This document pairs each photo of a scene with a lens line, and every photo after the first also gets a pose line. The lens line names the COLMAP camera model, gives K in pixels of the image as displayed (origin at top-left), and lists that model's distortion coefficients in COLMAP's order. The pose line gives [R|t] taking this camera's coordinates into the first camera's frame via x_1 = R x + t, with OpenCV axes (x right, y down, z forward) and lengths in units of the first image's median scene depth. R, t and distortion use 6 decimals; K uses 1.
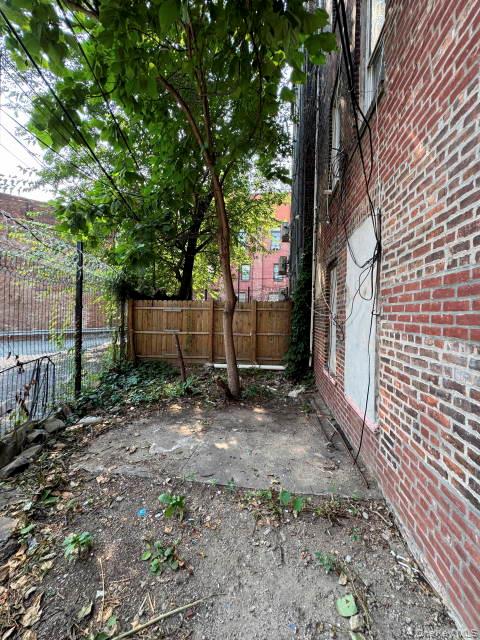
lens RADIAL K [[255.3, 0, 241.1], [0, 255.3, 318.6], [0, 0, 1]] dist [-0.001817, 0.000727]
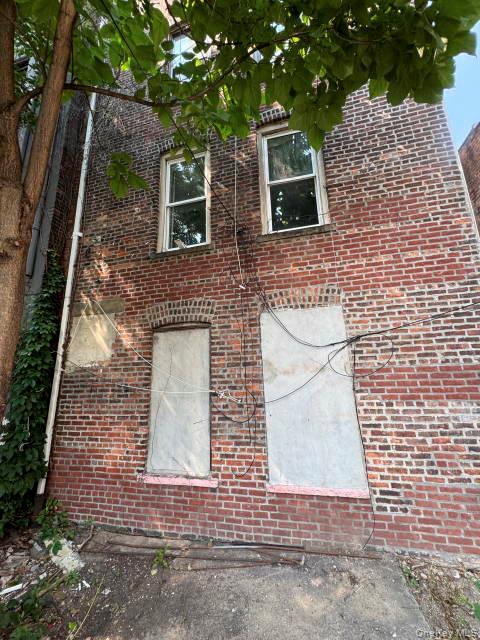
lens RADIAL K [[255.3, 0, 241.7], [0, 255.3, 324.0], [0, 0, 1]] dist [-0.001817, 0.000727]
pose [[0.100516, 0.210797, 0.972348, -1.119289], [0.040455, 0.975624, -0.215689, -0.110477], [-0.994113, 0.061016, 0.089538, 2.012021]]
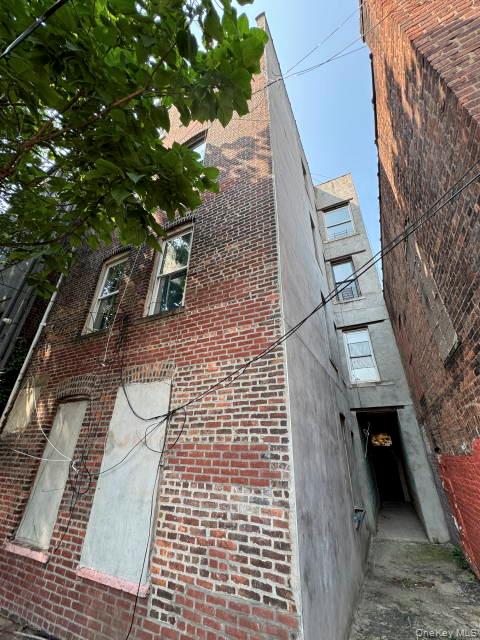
lens RADIAL K [[255.3, 0, 239.6], [0, 255.3, 319.6], [0, 0, 1]] dist [-0.001817, 0.000727]
pose [[0.332564, 0.424953, 0.841912, -0.997378], [0.001998, 0.892406, -0.451229, -0.126337], [-0.943079, 0.151744, 0.295933, 0.228789]]
